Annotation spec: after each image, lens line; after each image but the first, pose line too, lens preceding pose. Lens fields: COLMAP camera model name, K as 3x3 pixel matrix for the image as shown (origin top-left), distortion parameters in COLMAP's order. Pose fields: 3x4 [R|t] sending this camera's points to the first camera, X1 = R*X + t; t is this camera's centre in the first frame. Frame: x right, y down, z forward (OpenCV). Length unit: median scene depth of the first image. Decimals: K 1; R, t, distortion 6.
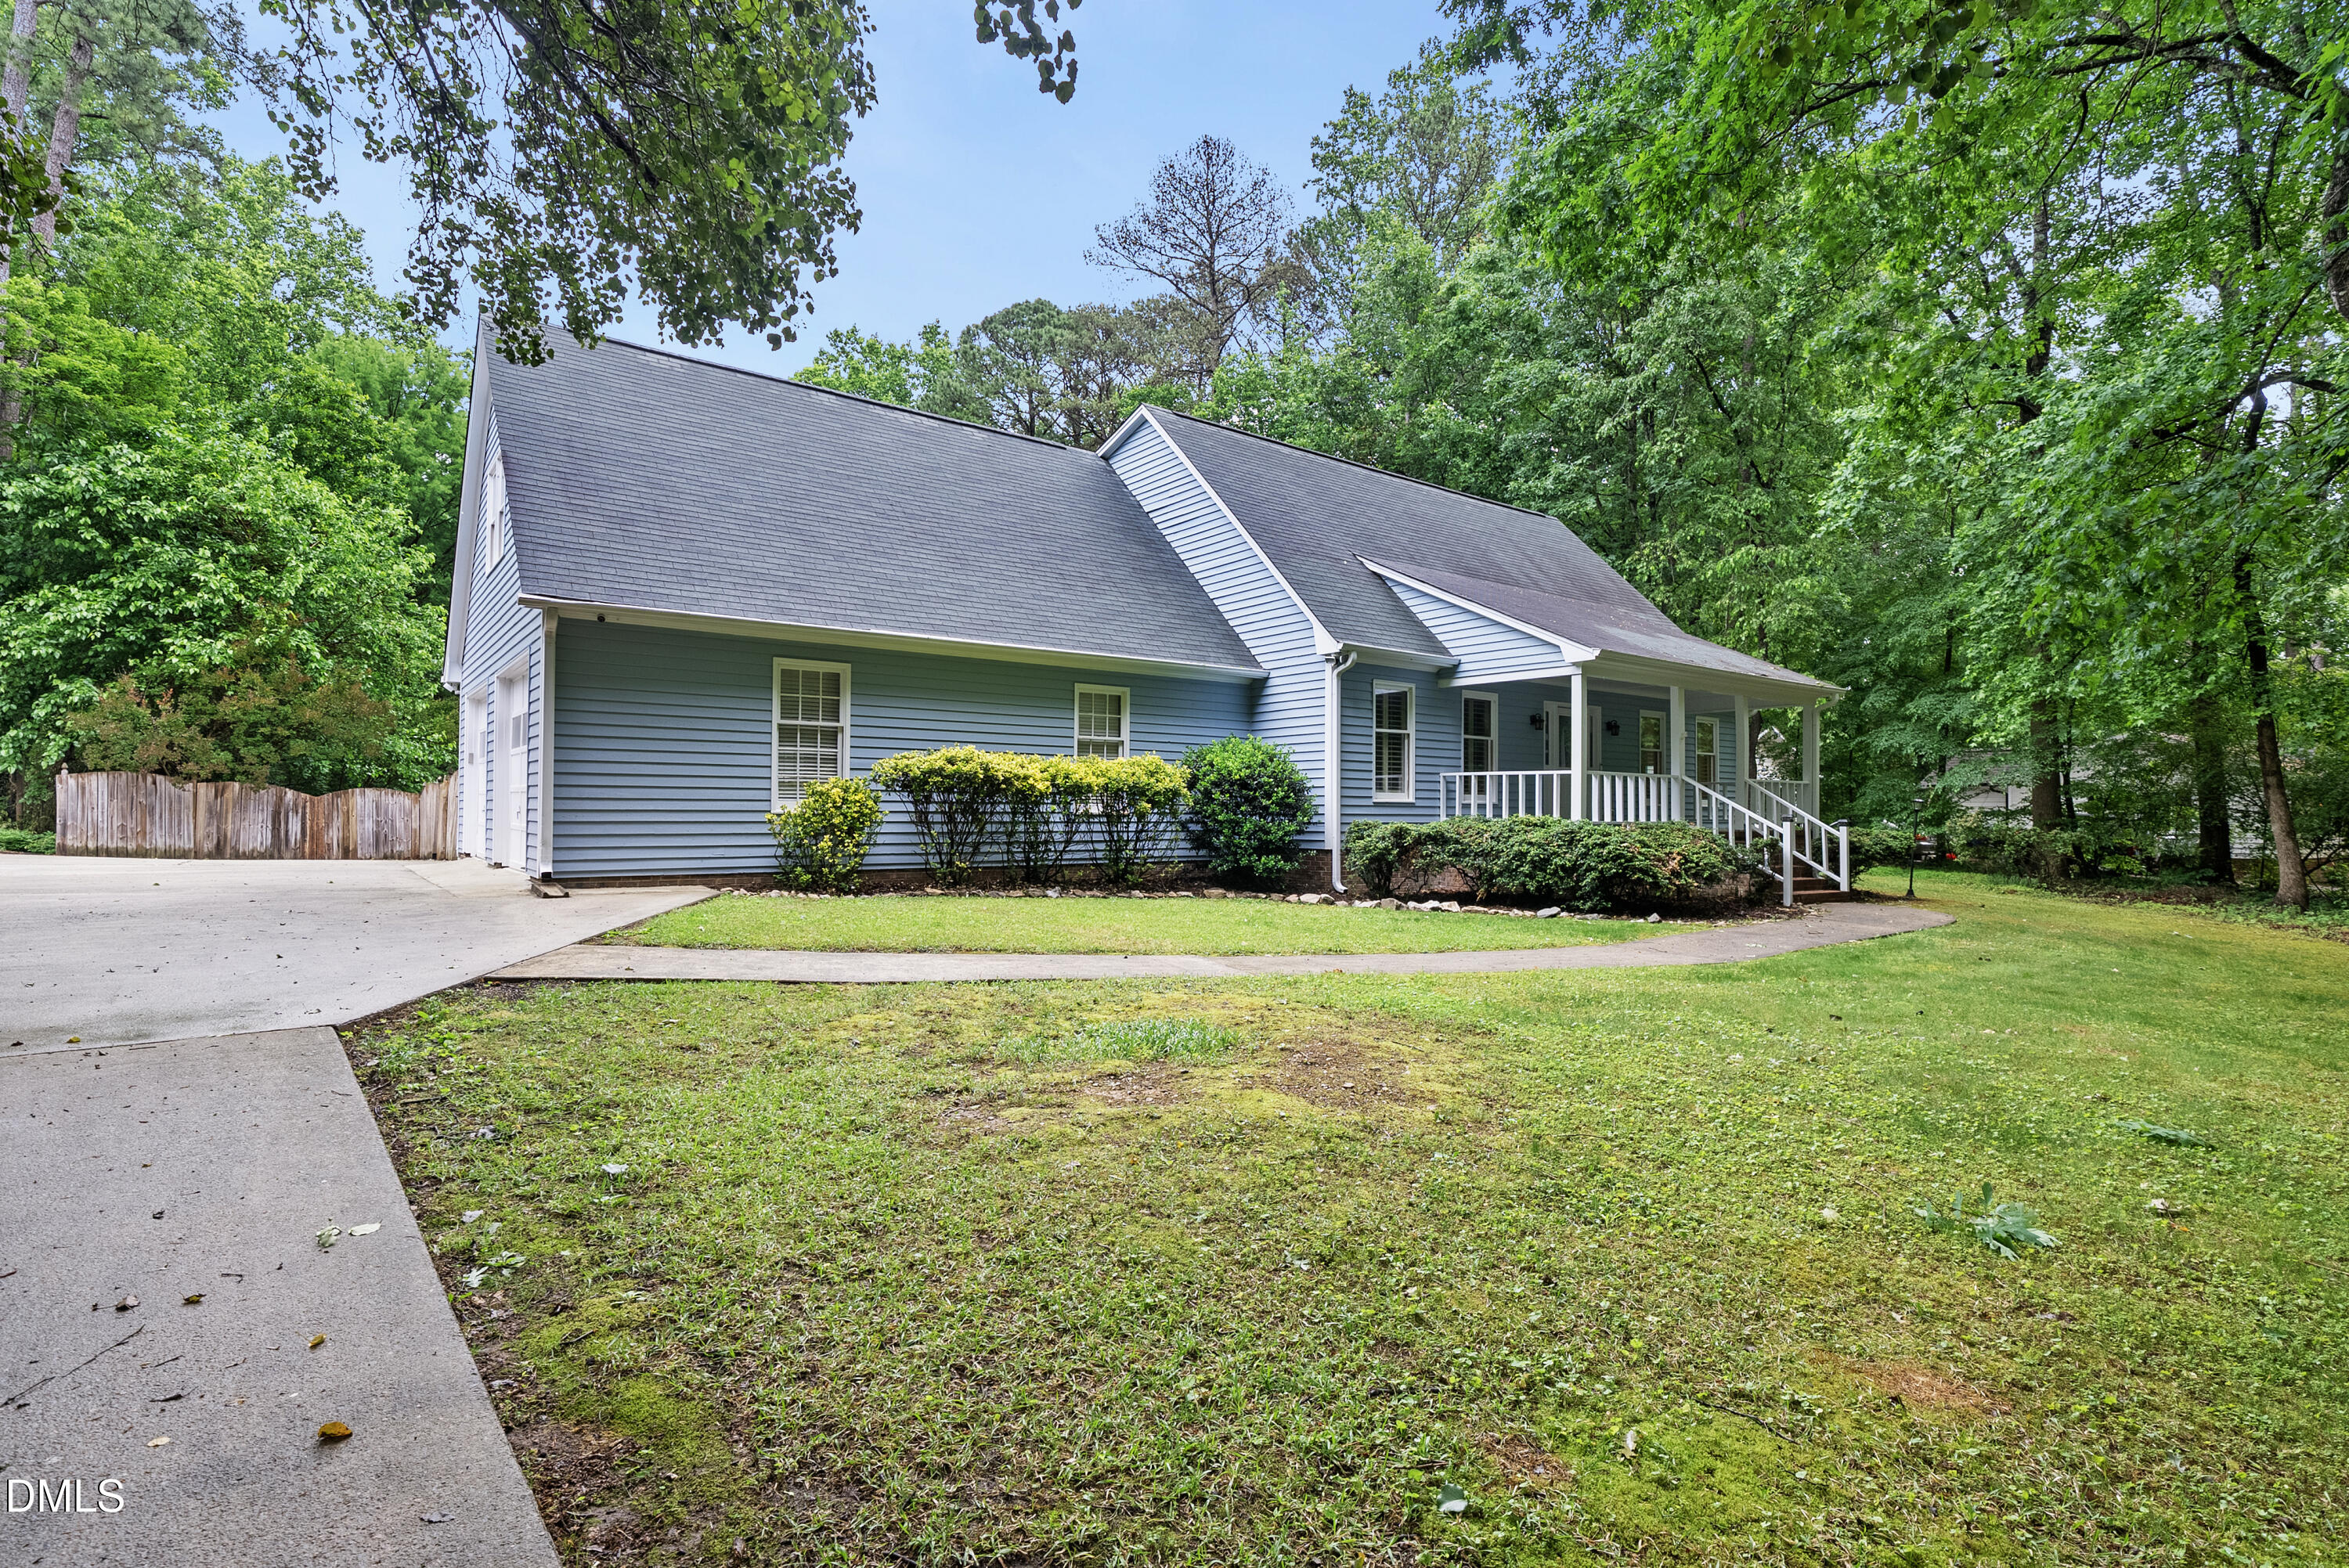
lens RADIAL K [[1090.8, 0, 1181.6], [0, 1090.8, 784.2], [0, 0, 1]] dist [0.000126, -0.000687]
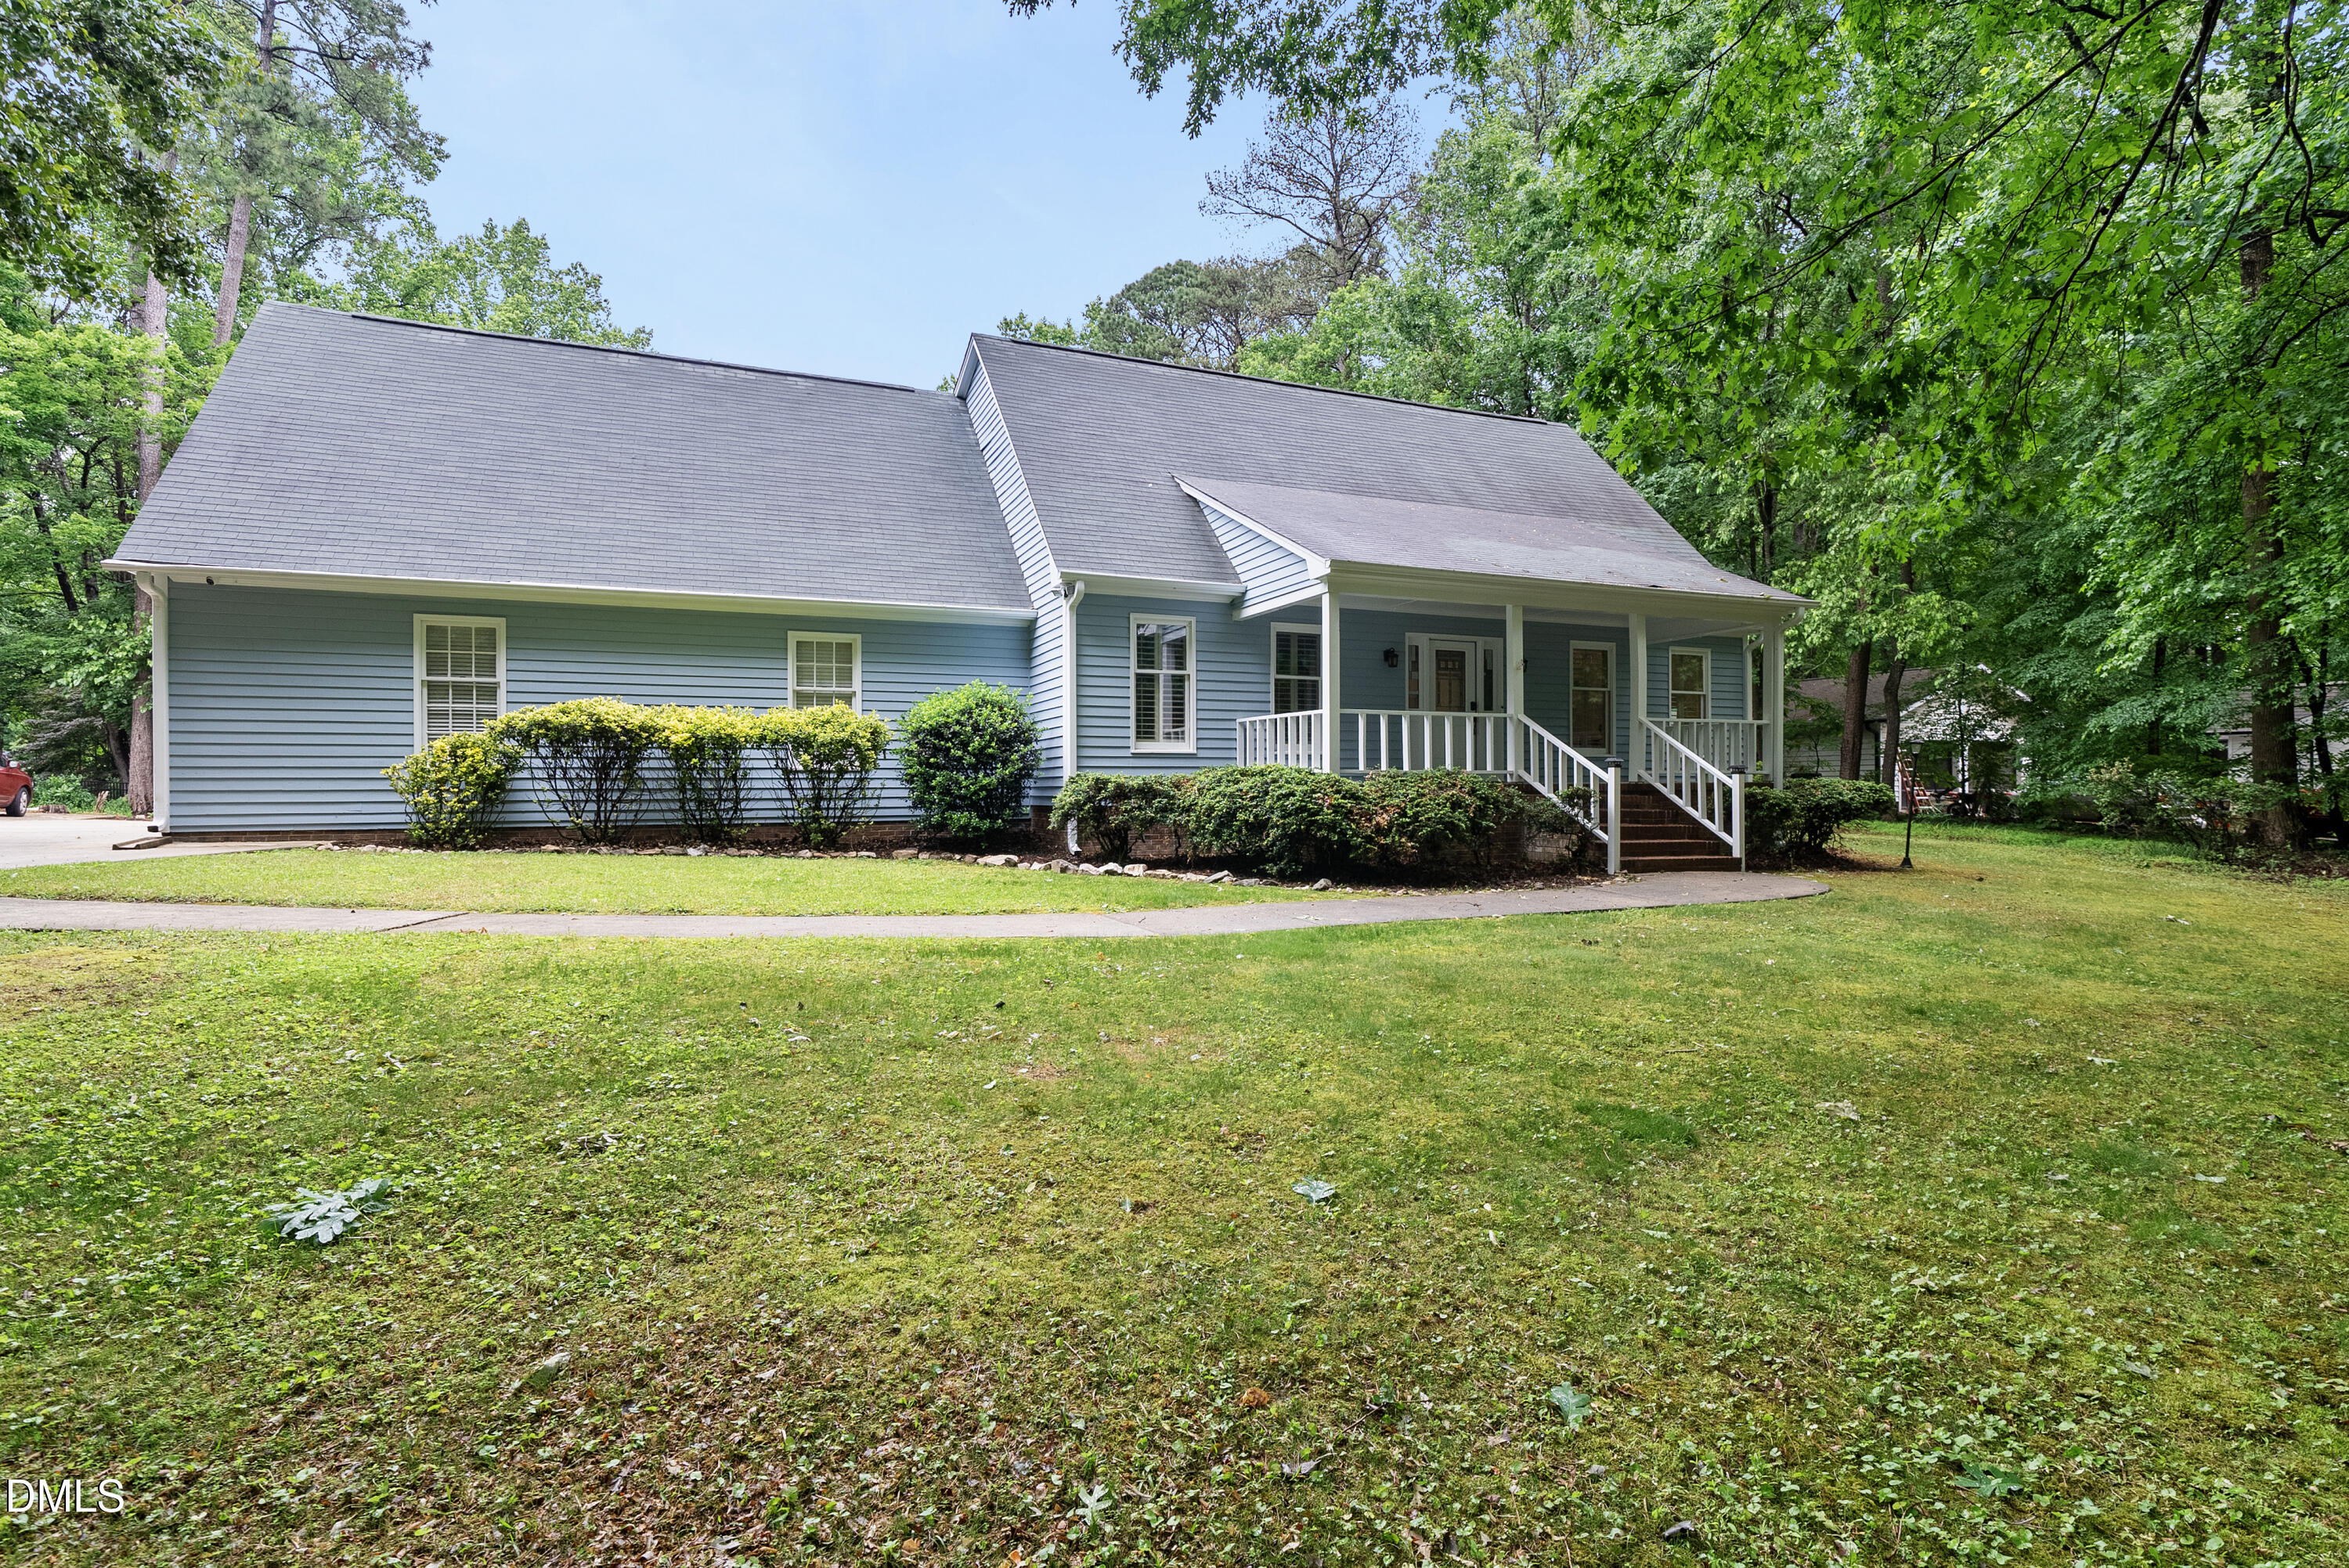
lens RADIAL K [[1090.8, 0, 1172.1], [0, 1090.8, 786.9], [0, 0, 1]] dist [0.000126, -0.000687]
pose [[0.968507, -0.010629, -0.248758, 0.448518], [0.016820, 0.999599, 0.022779, 0.025774], [0.248416, -0.026246, 0.968298, 0.163738]]
